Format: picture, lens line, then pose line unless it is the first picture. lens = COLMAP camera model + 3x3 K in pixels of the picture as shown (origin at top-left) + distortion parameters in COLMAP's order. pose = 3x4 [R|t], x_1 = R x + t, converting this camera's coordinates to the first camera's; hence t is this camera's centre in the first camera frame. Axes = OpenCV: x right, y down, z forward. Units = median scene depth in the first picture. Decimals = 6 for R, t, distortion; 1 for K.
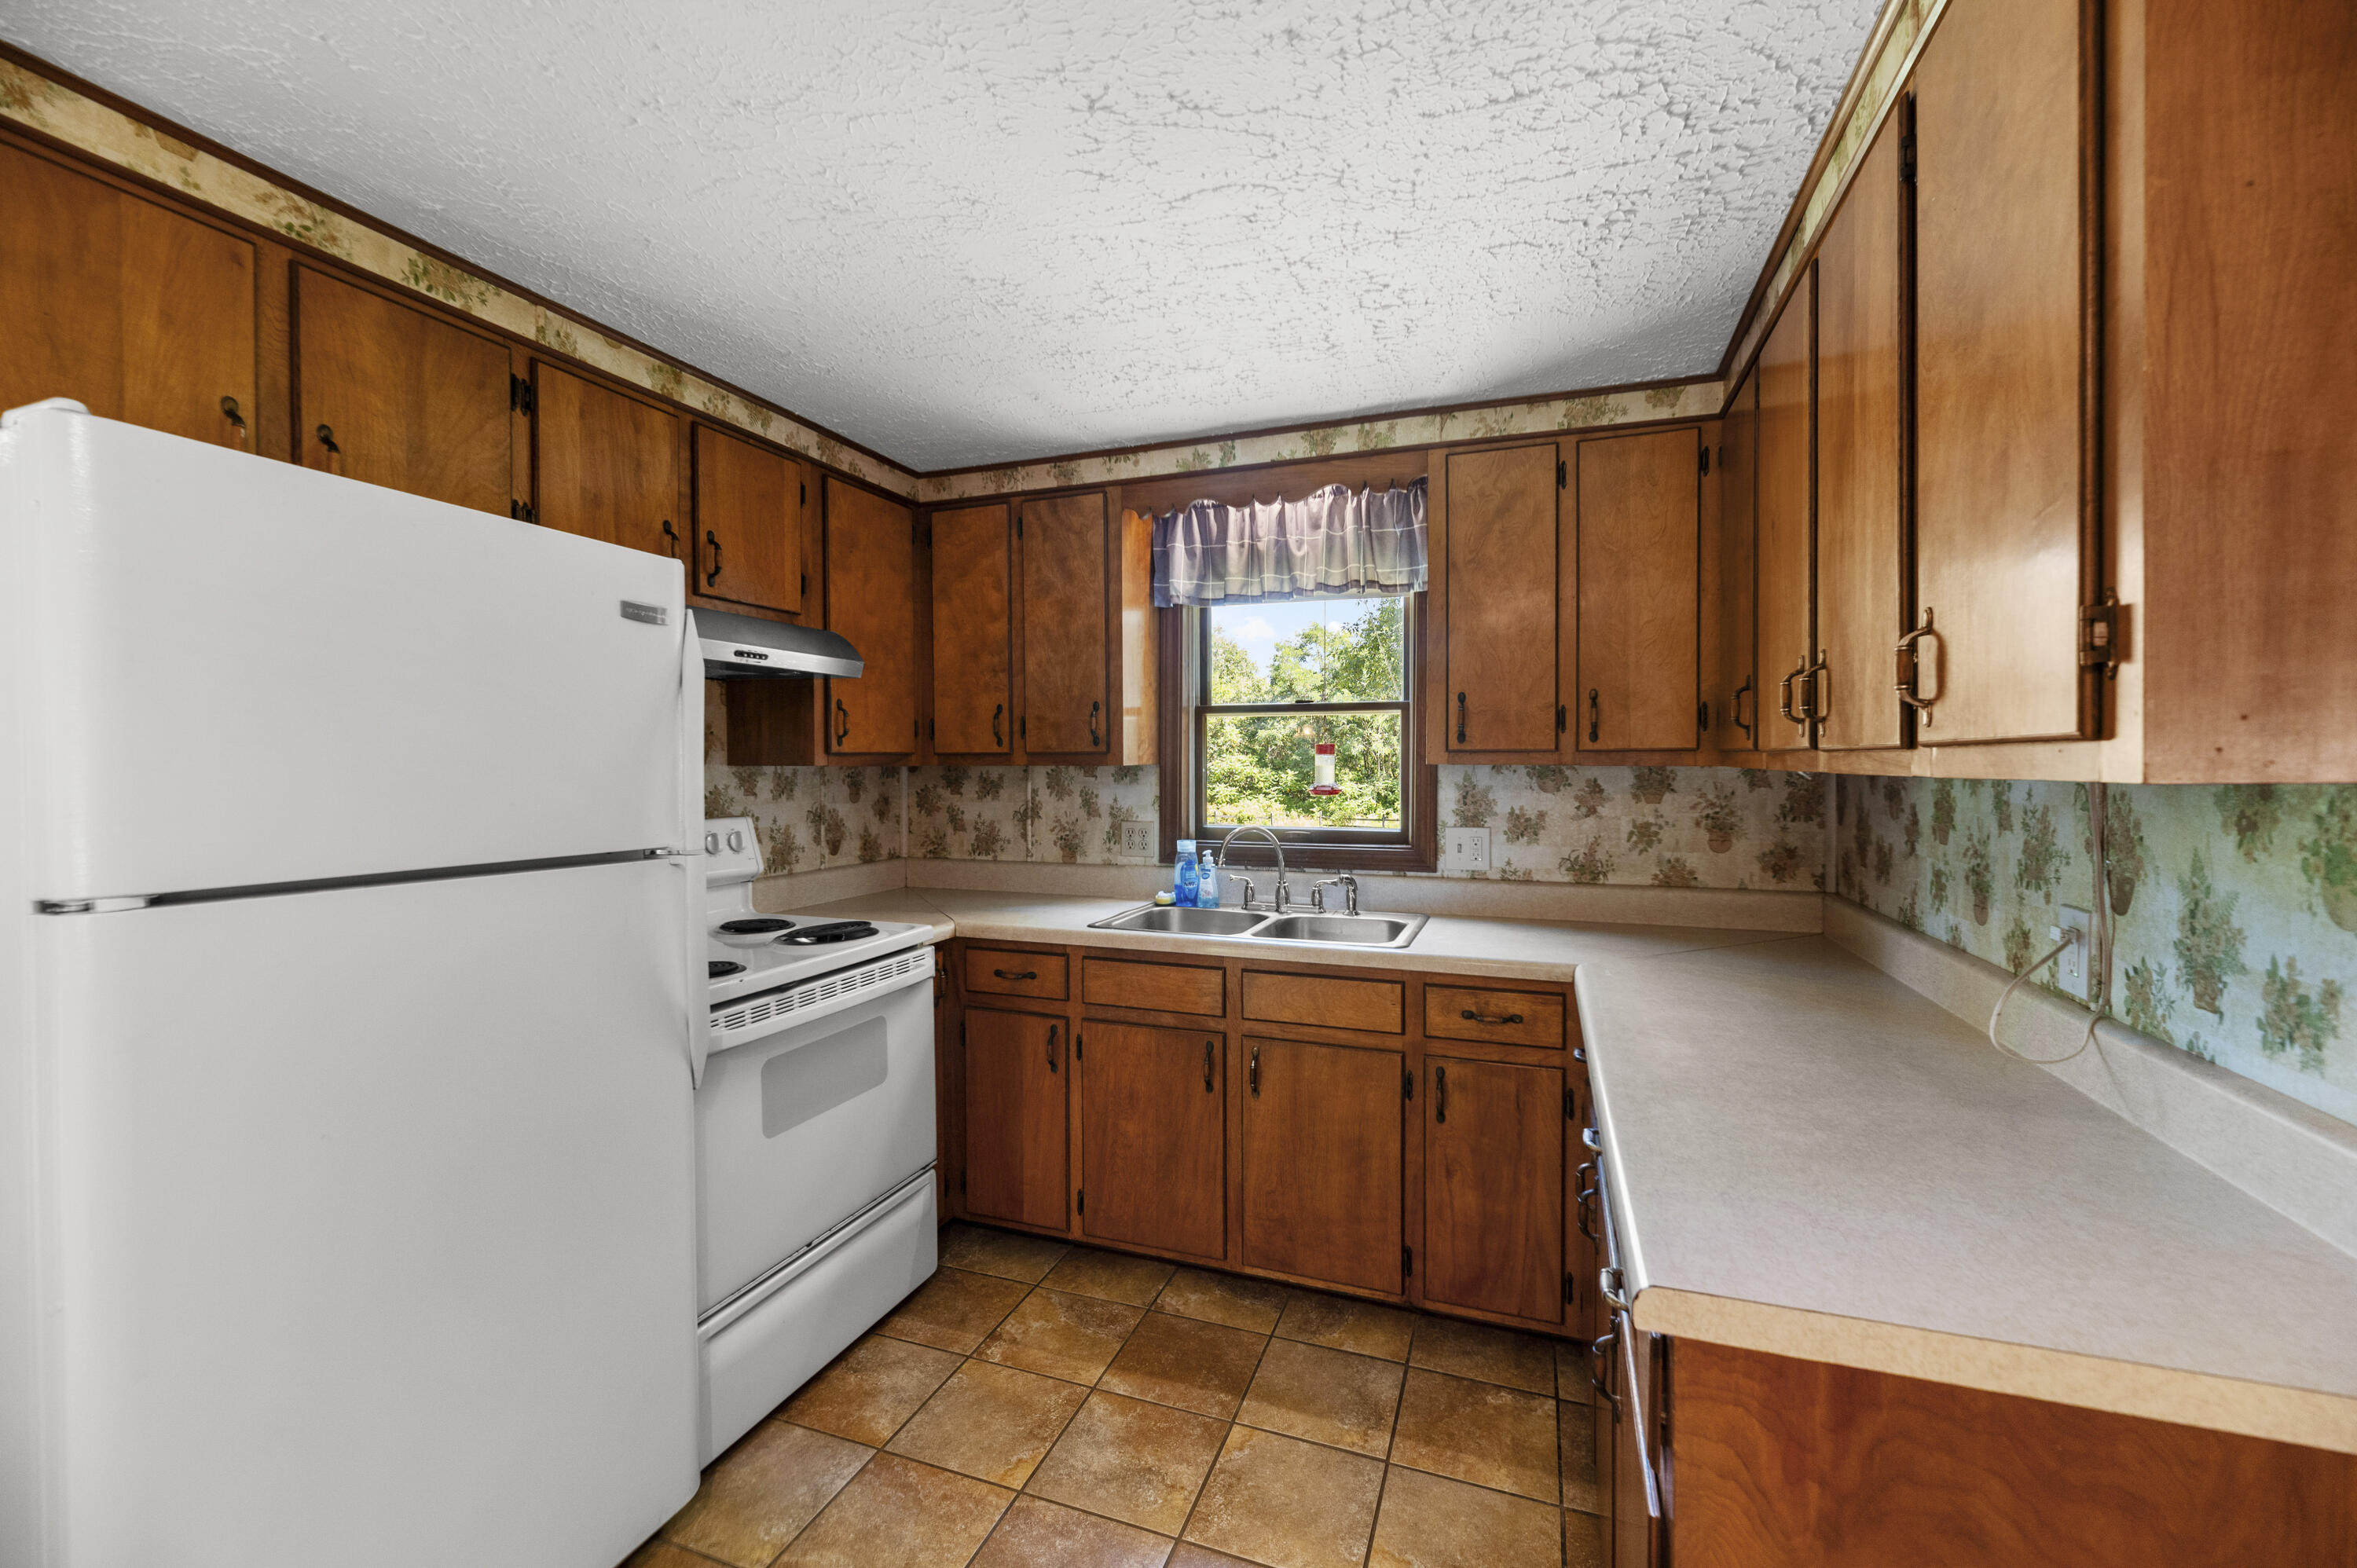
lens RADIAL K [[967.6, 0, 1176.7], [0, 967.6, 778.1], [0, 0, 1]] dist [-0.003416, 0.000737]
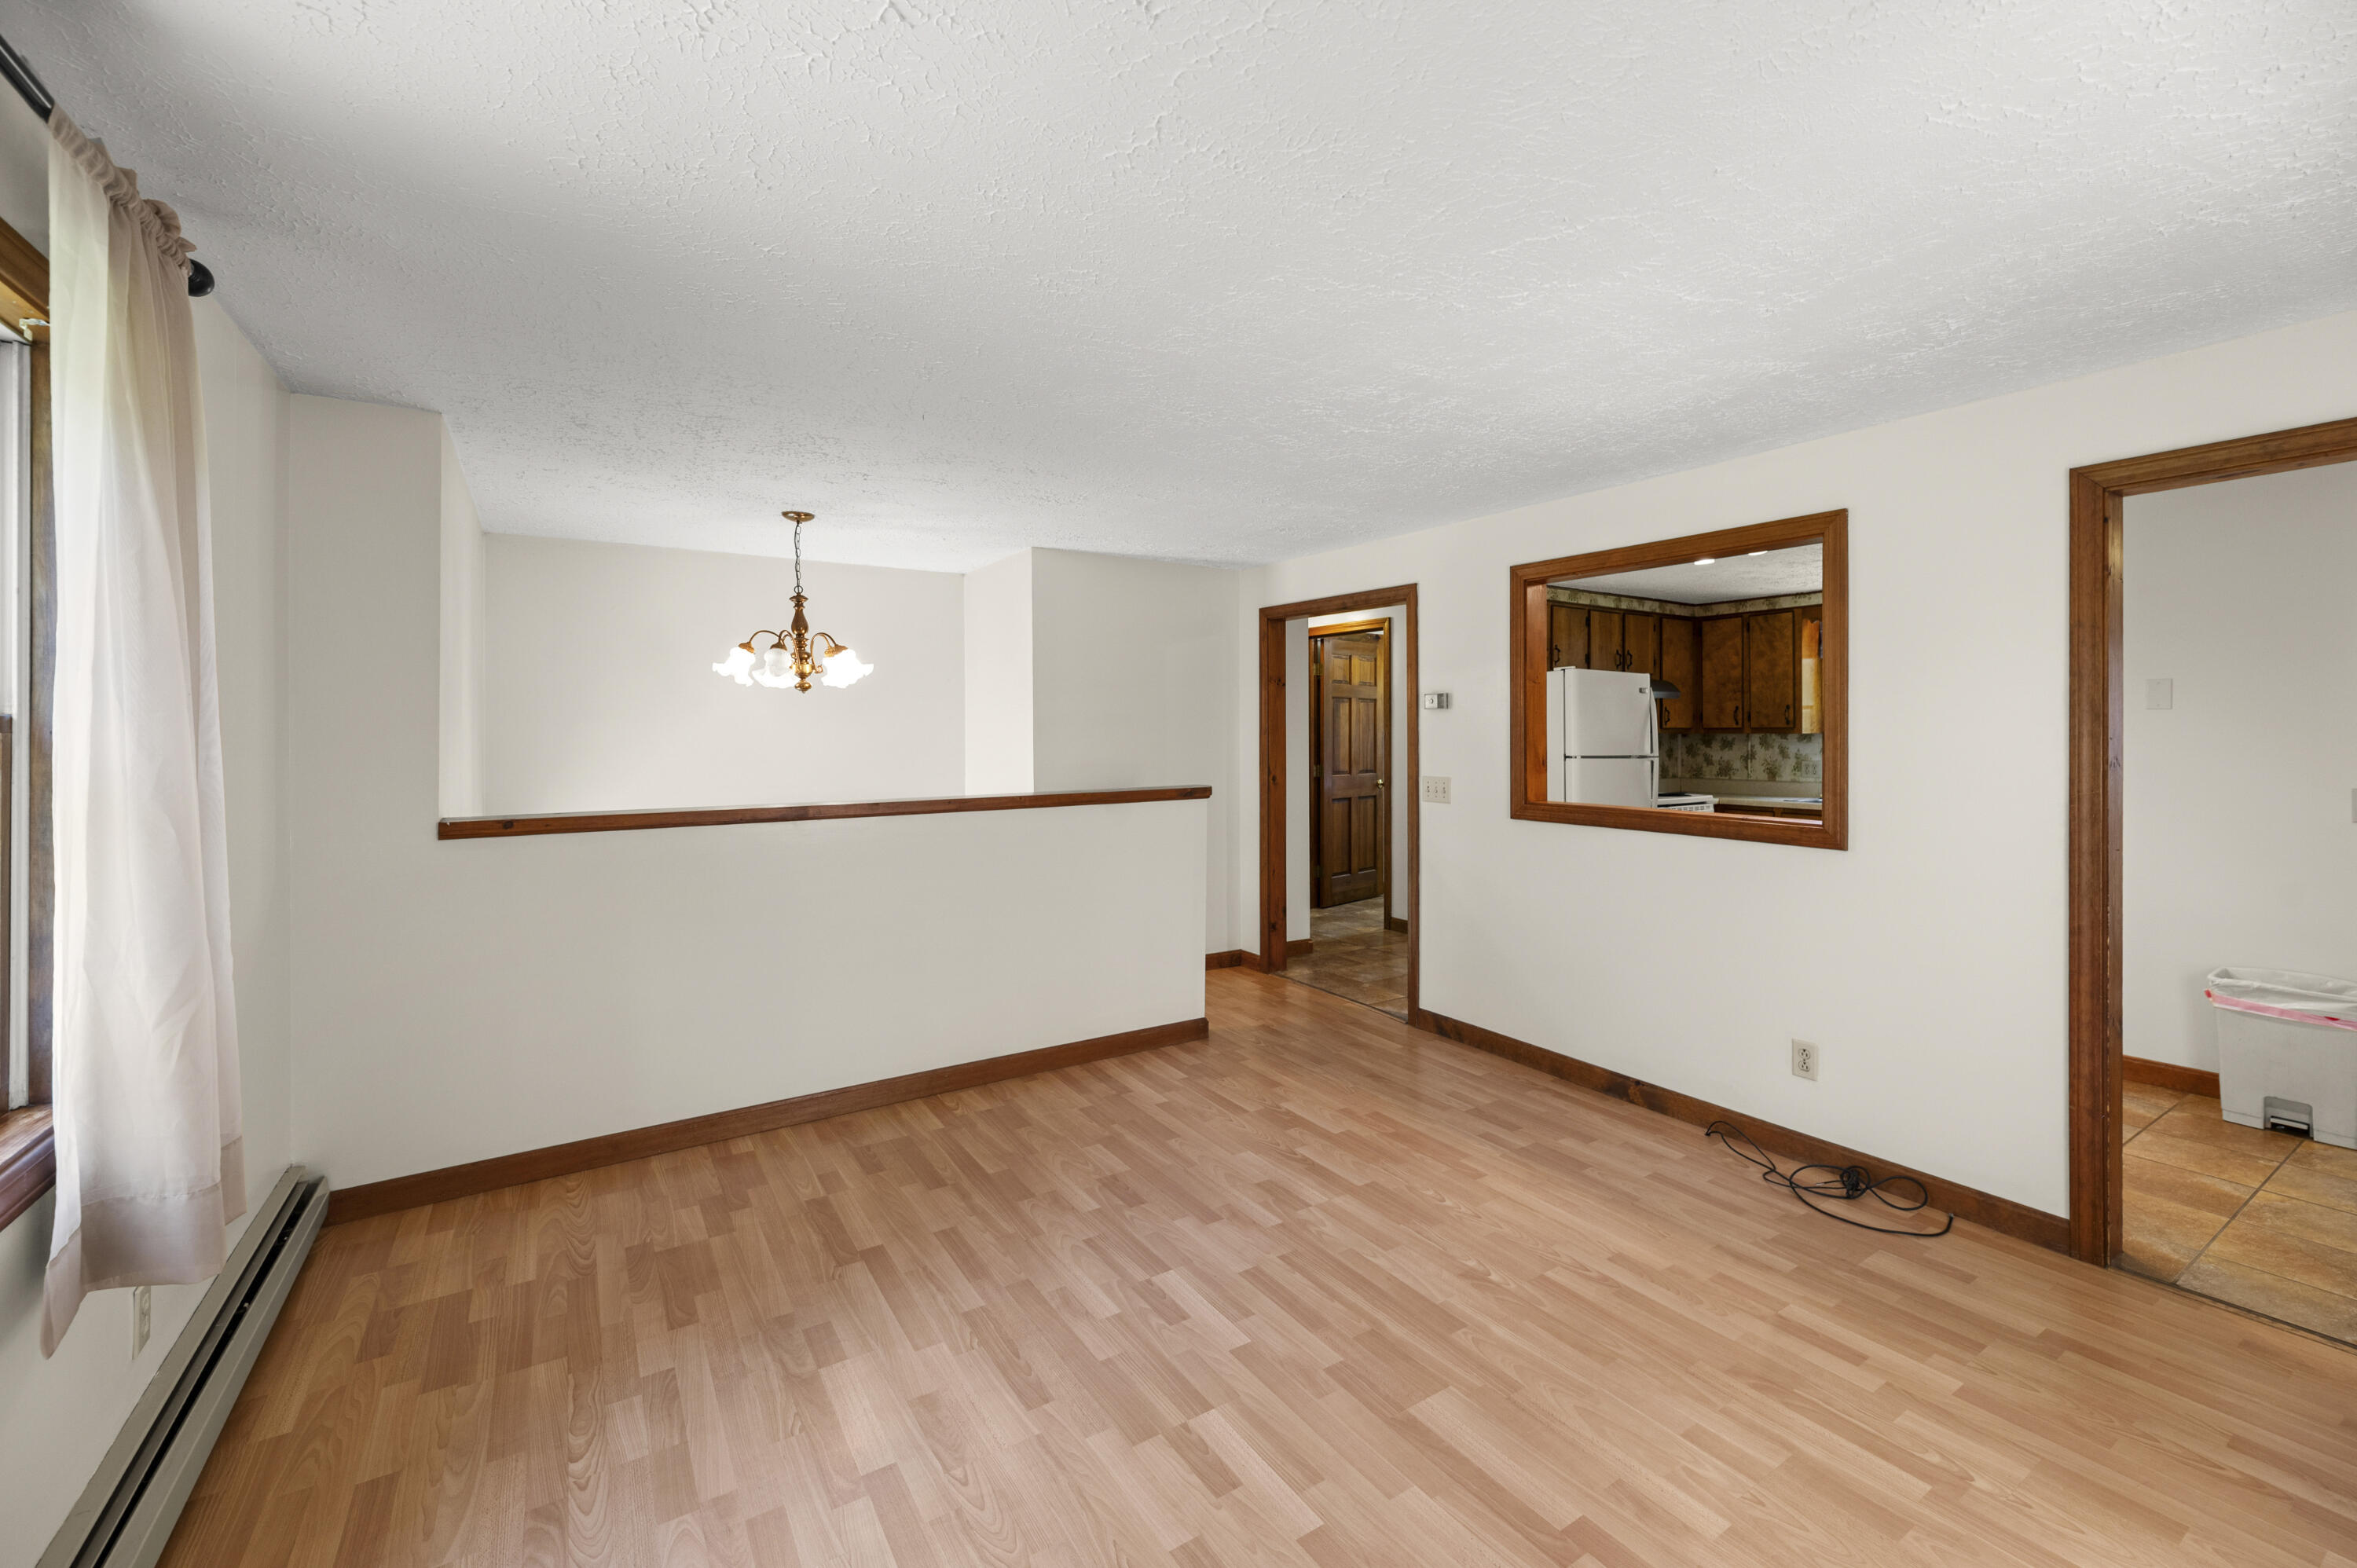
lens RADIAL K [[967.6, 0, 1165.9], [0, 967.6, 736.8], [0, 0, 1]] dist [-0.003416, 0.000737]
pose [[0.794630, 0.004779, -0.607075, 0.145276], [-0.014177, 0.999842, -0.010687, 0.043176], [0.606928, 0.017099, 0.794573, -1.828689]]
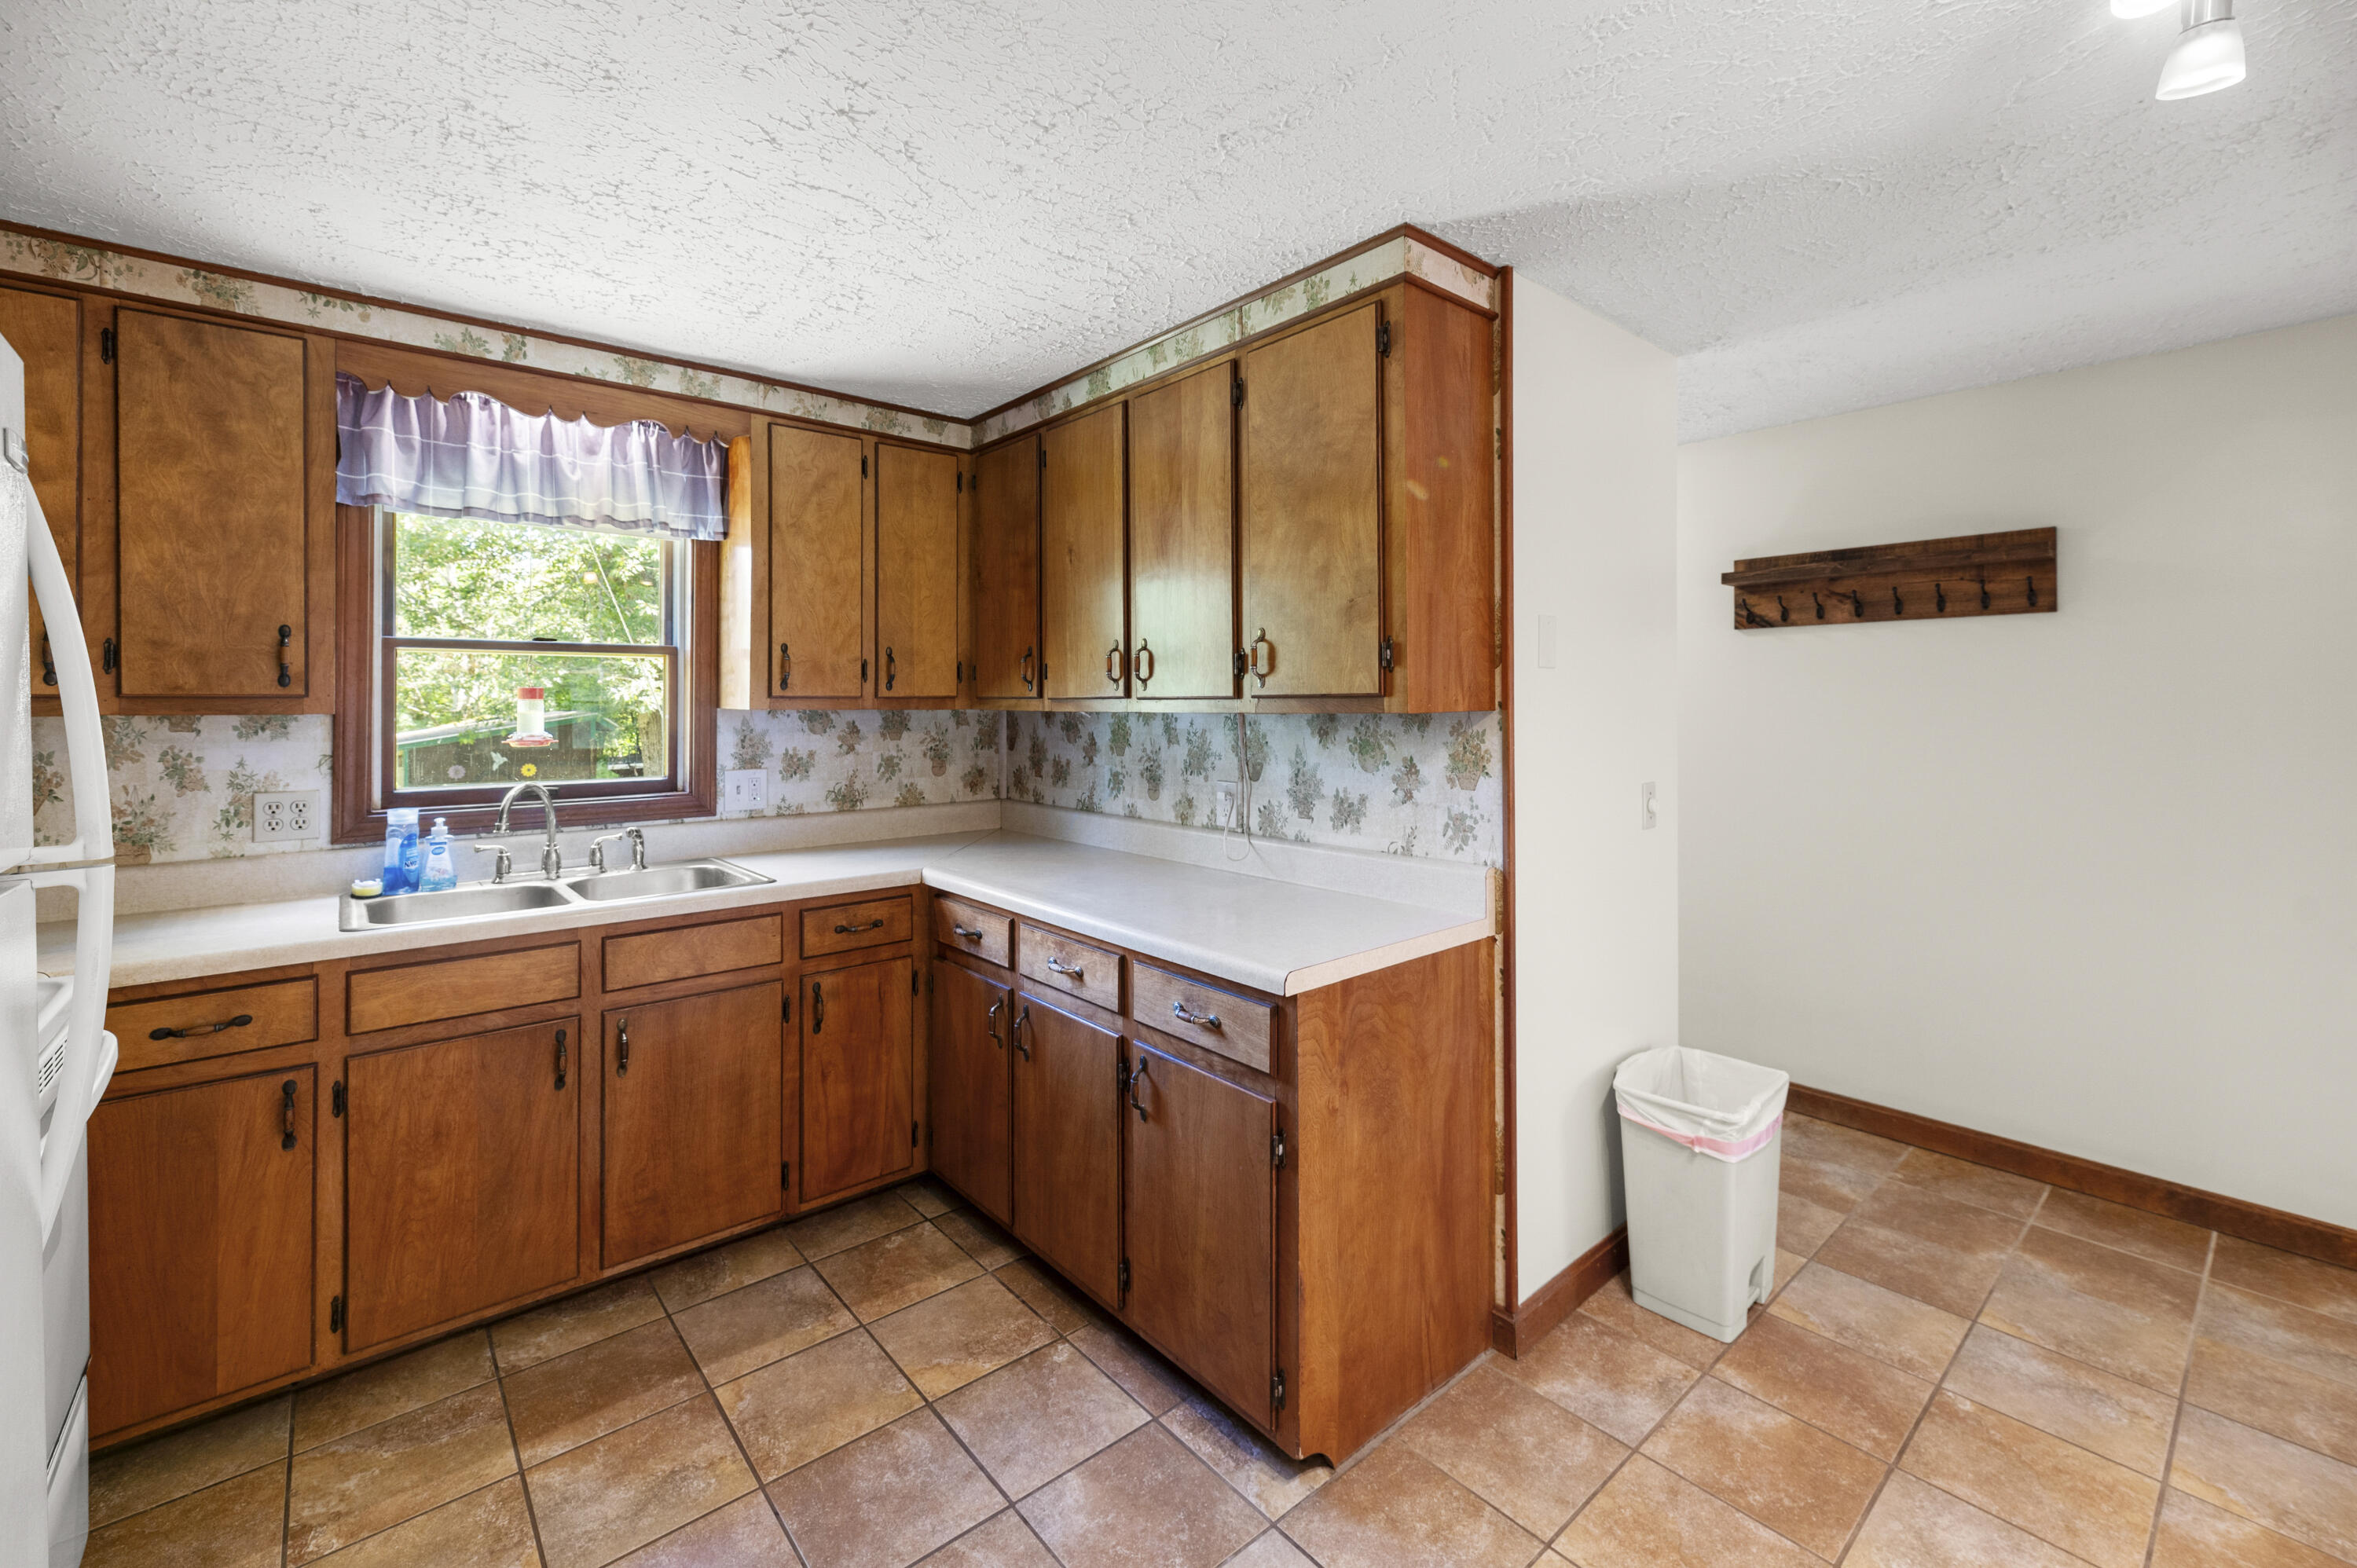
lens RADIAL K [[967.6, 0, 1203.2], [0, 967.6, 695.4], [0, 0, 1]] dist [-0.003416, 0.000737]
pose [[0.470852, 0.007227, 0.882182, -0.436189], [0.018177, 0.999675, -0.017891, -0.001830], [-0.882025, 0.024460, 0.470568, 0.070788]]
